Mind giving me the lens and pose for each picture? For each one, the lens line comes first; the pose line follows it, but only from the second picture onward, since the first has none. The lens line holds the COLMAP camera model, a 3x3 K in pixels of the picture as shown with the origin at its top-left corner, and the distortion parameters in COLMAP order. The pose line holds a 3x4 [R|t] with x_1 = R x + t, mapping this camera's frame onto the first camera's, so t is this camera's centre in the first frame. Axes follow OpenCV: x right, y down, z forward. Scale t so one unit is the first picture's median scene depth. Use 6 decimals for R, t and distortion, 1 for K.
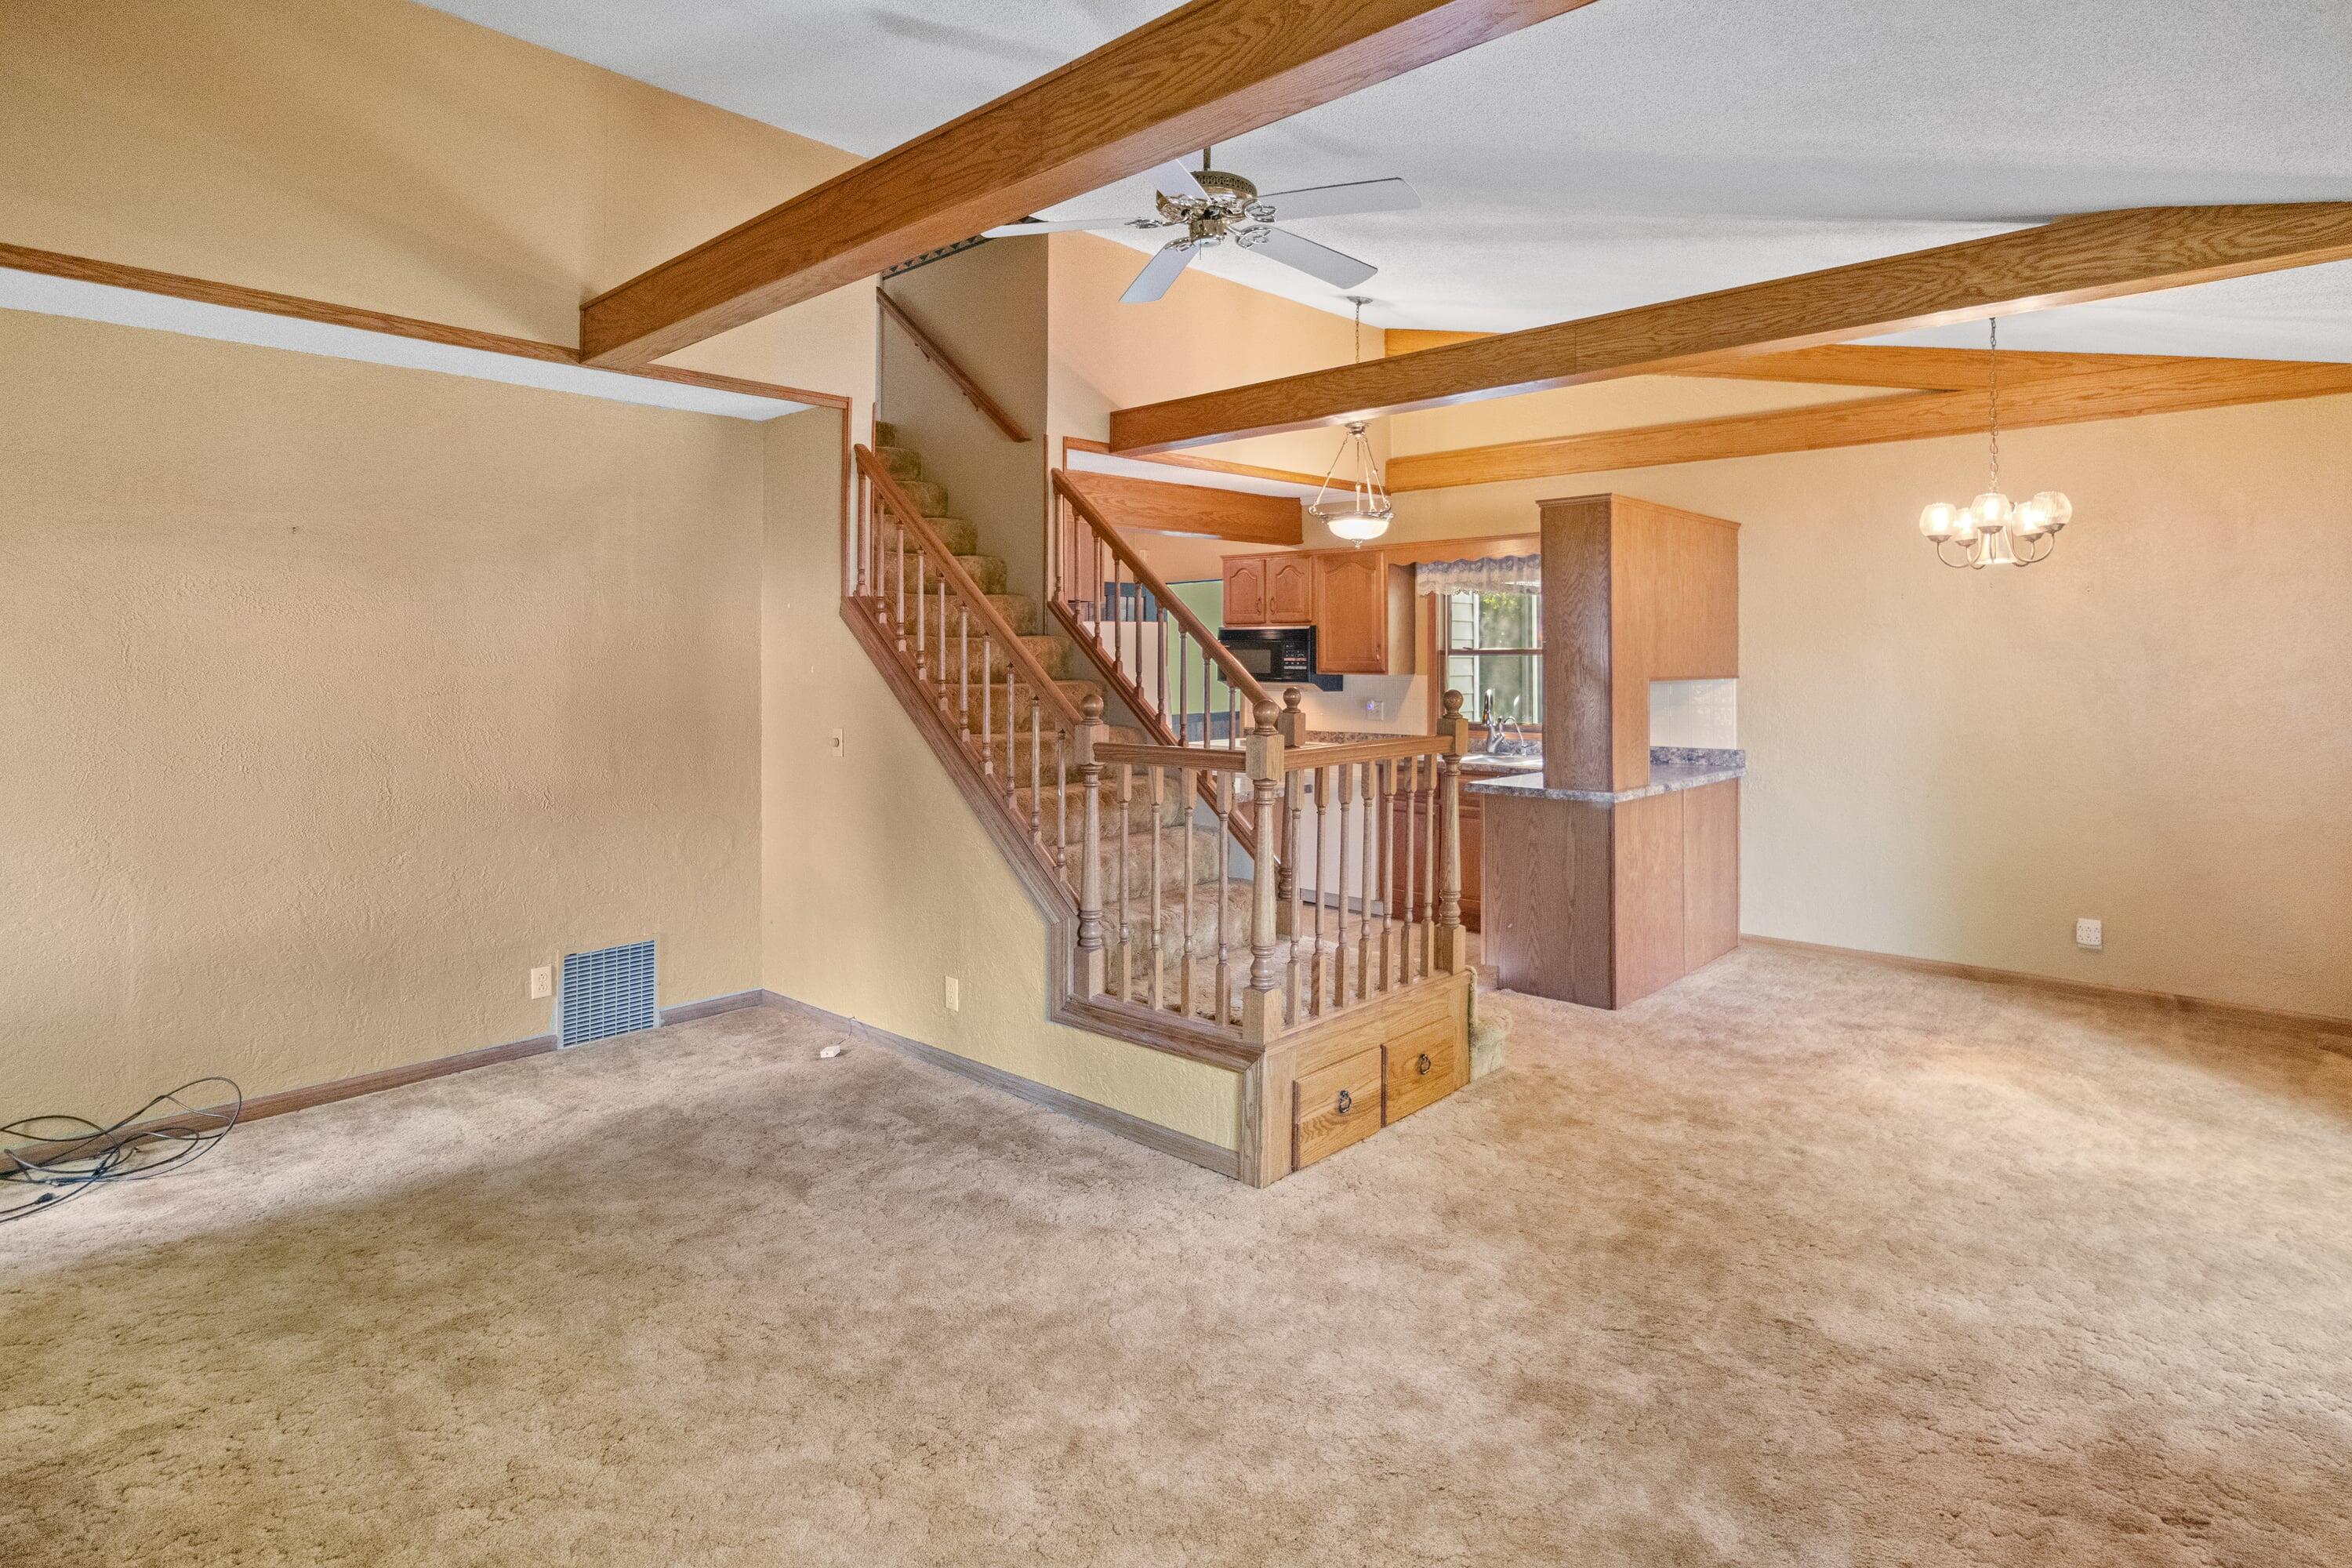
lens RADIAL K [[1211.0, 0, 1193.4], [0, 1211.0, 644.5], [0, 0, 1]] dist [-0.008416, 0.000806]
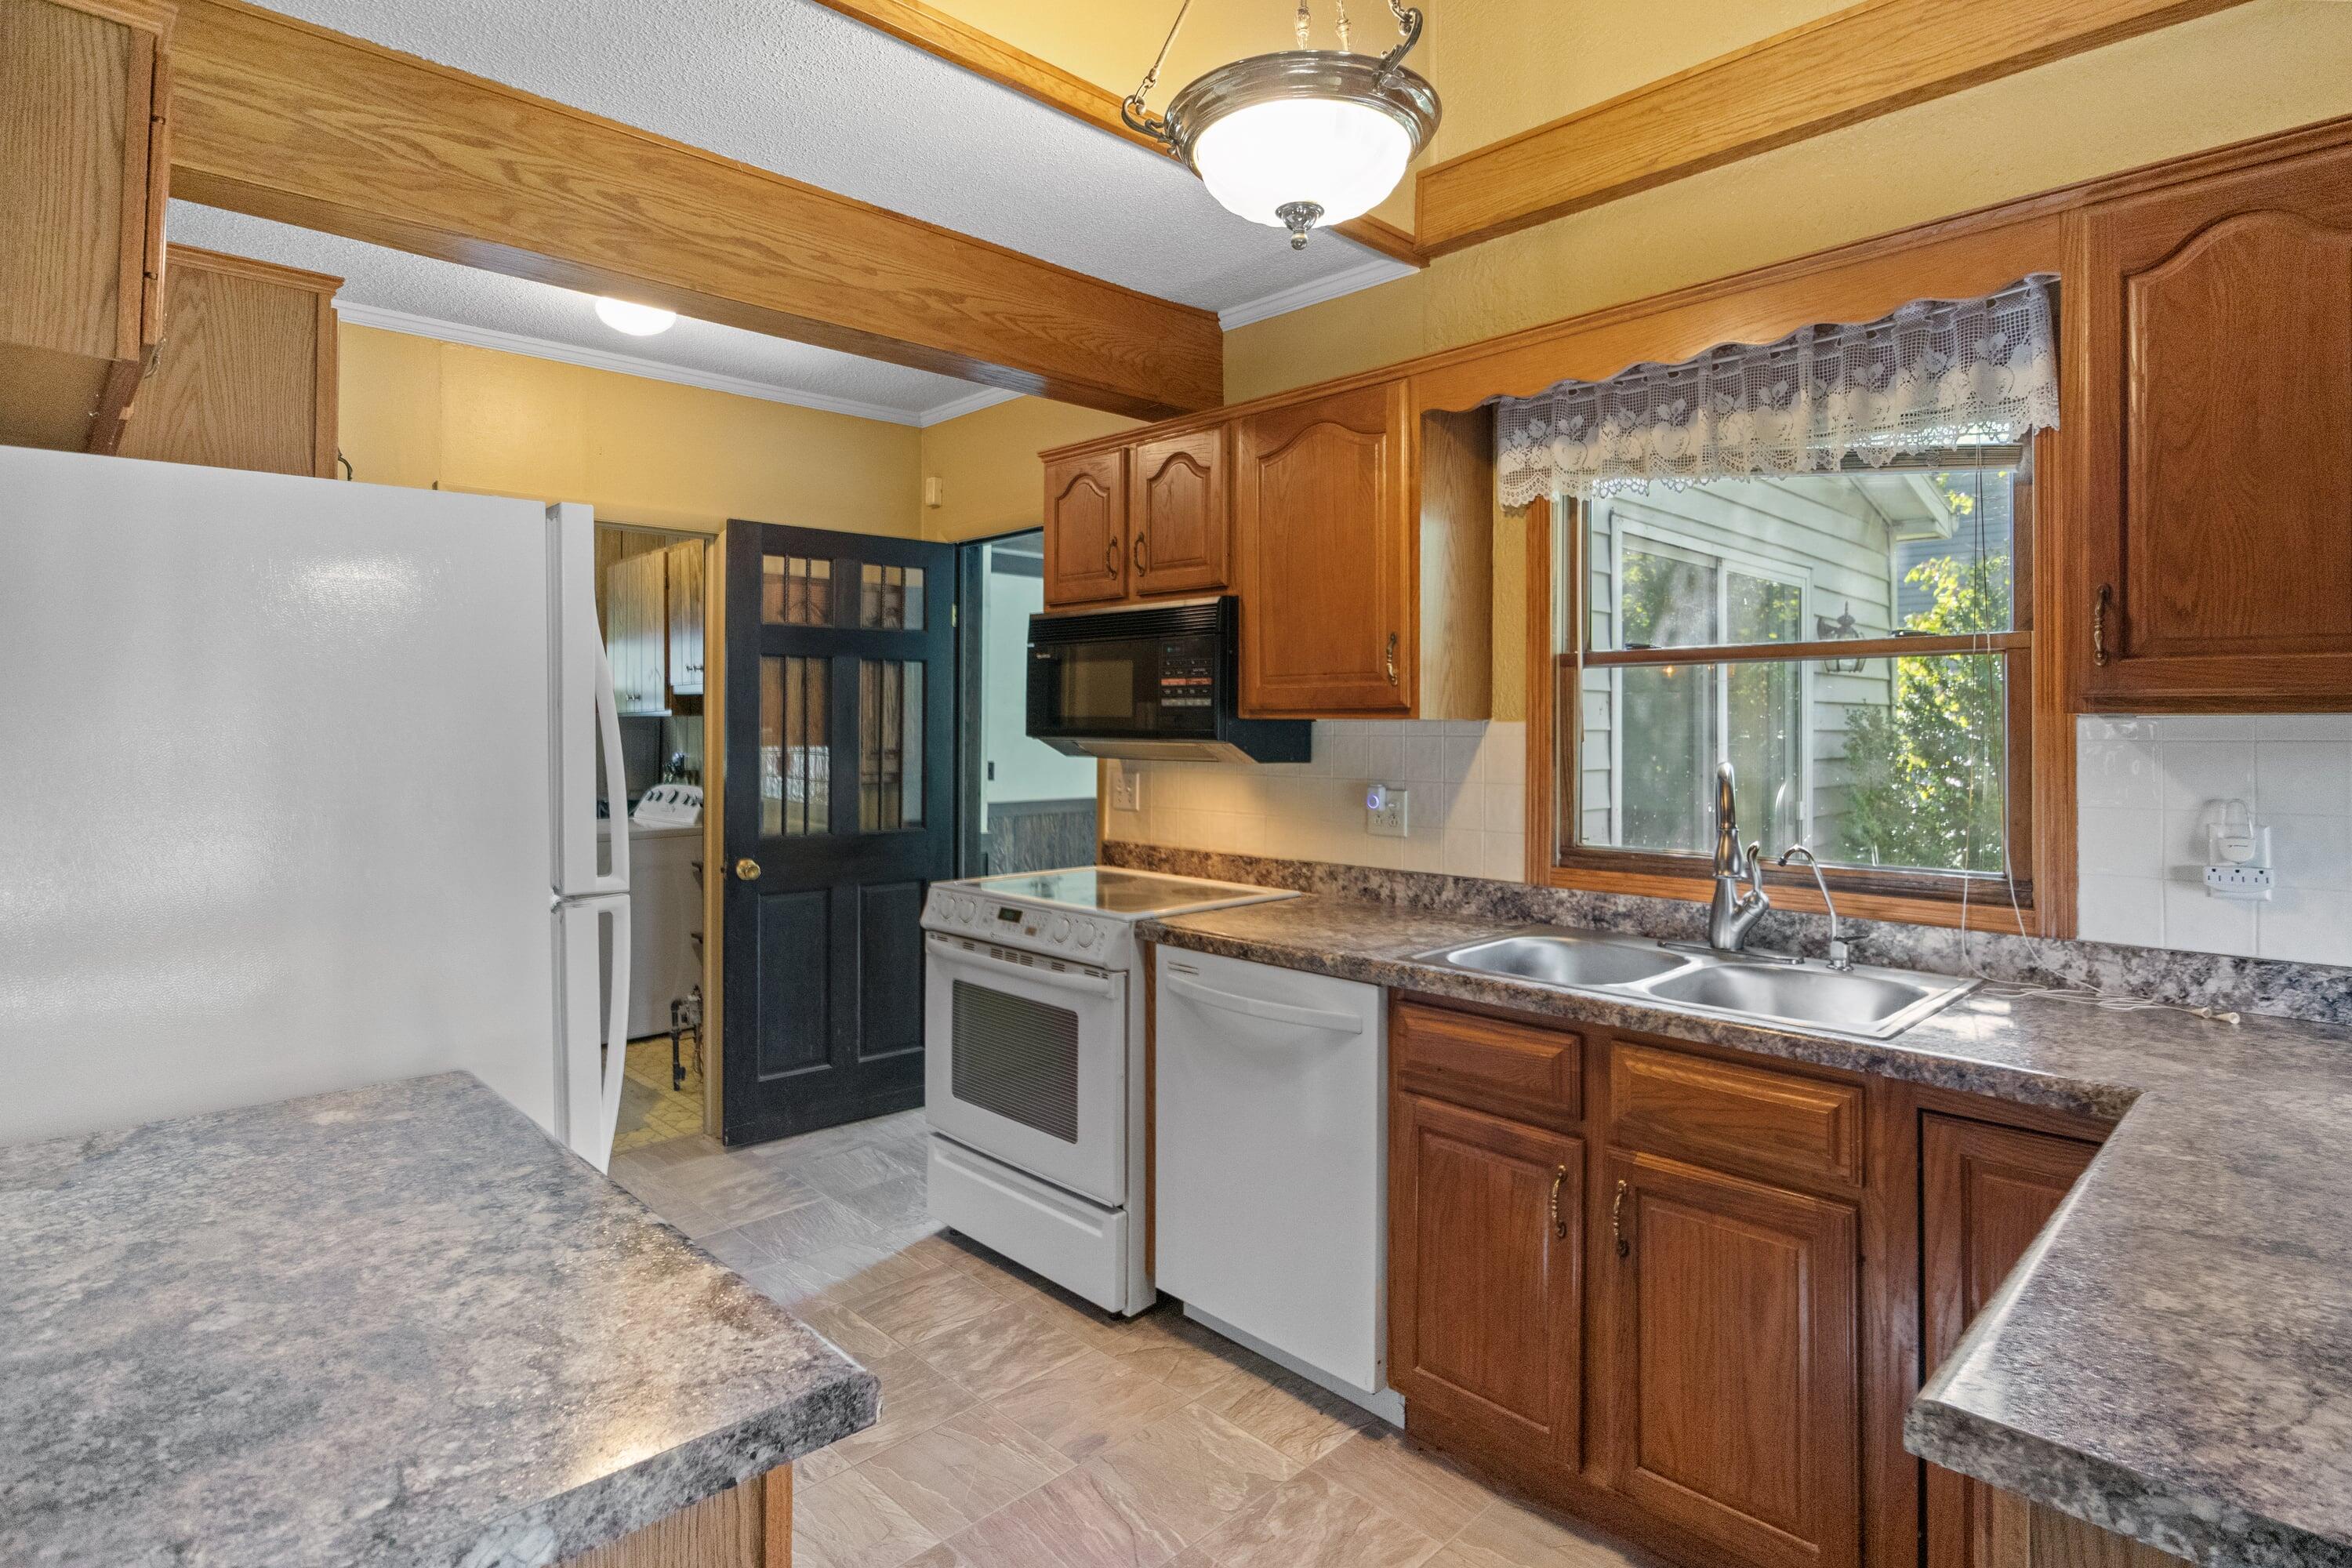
lens RADIAL K [[1211.0, 0, 1160.1], [0, 1211.0, 713.3], [0, 0, 1]] dist [-0.008416, 0.000806]
pose [[0.998236, 0.005024, -0.059157, 0.143901], [-0.004782, 0.999980, 0.004230, 0.030975], [0.059177, -0.003940, 0.998240, 0.867753]]
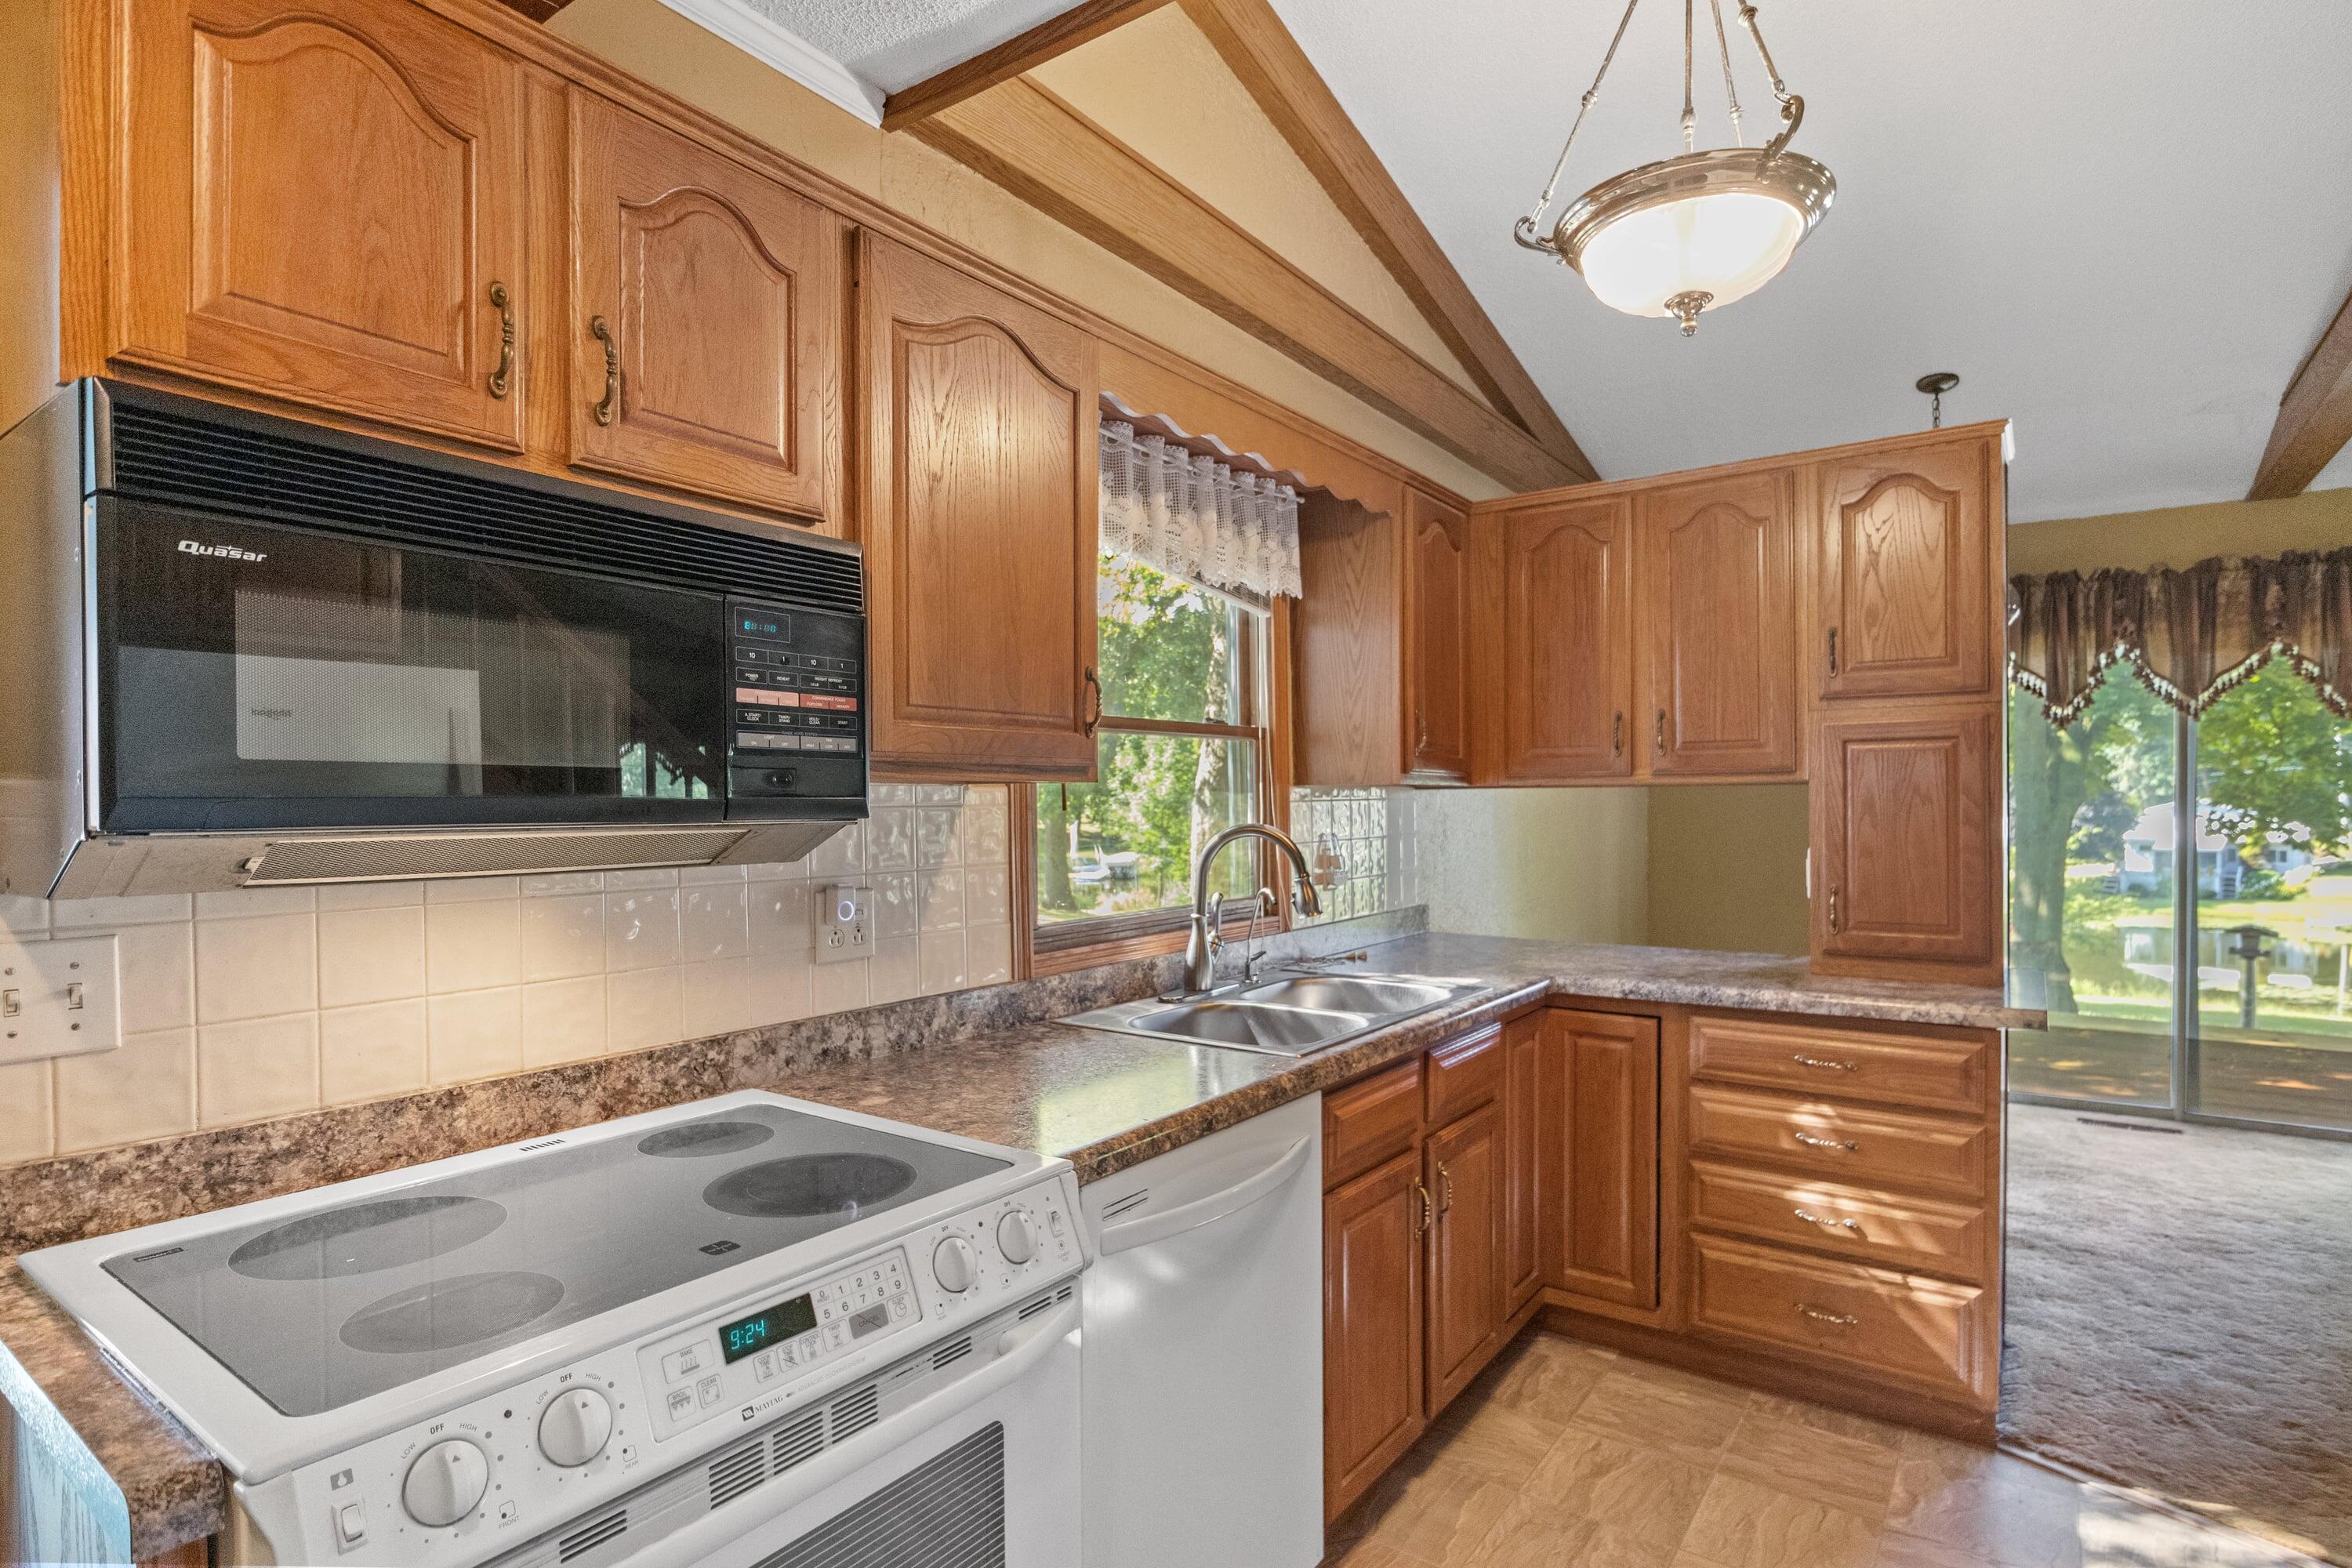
lens RADIAL K [[1211.0, 0, 1181.0], [0, 1211.0, 795.3], [0, 0, 1]] dist [-0.008416, 0.000806]
pose [[-0.132441, 0.006577, 0.991169, -0.169778], [-0.007284, 0.999945, -0.007609, 0.041908], [-0.991164, -0.008228, -0.132386, 1.397203]]
